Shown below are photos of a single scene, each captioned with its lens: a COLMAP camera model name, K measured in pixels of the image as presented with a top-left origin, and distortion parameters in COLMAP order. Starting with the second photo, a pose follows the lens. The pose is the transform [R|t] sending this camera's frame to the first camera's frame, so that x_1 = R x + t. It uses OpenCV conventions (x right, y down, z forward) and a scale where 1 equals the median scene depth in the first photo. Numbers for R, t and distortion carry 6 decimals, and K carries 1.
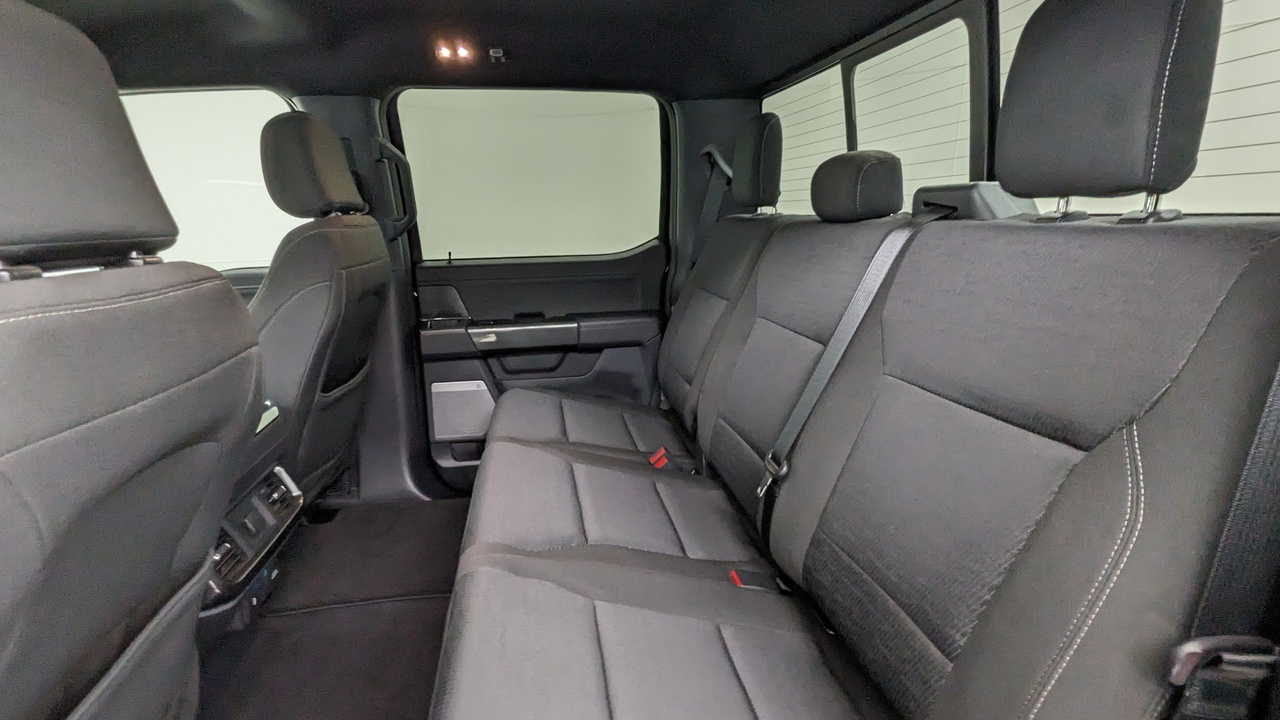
lens RADIAL K [[609.4, 0, 640.0], [0, 609.4, 360.0], [0, 0, 1]] dist [0.001676, 0.000351]
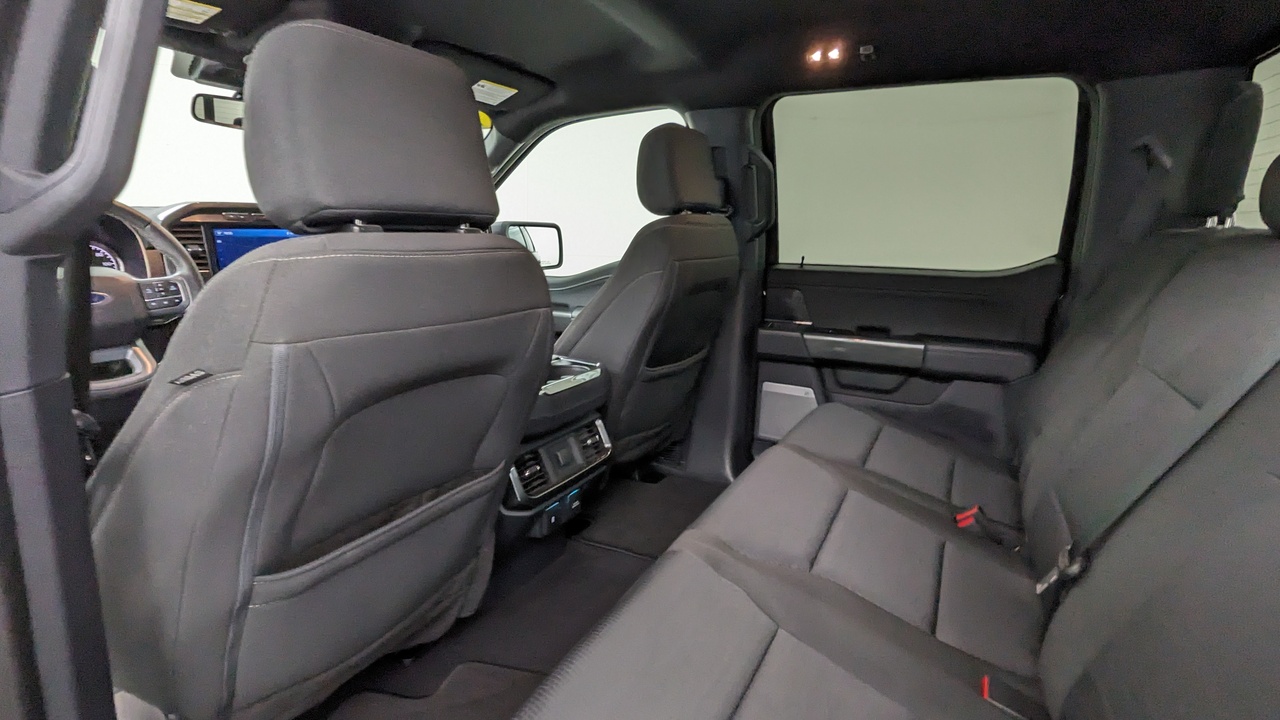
lens RADIAL K [[611.4, 0, 640.0], [0, 611.4, 360.0], [0, 0, 1]] dist [-0.002903, 0.000257]
pose [[0.786870, 0.164479, -0.594796, 0.119409], [-0.176896, 0.983498, 0.037947, 0.000014], [0.591222, 0.075357, 0.802980, 0.053025]]
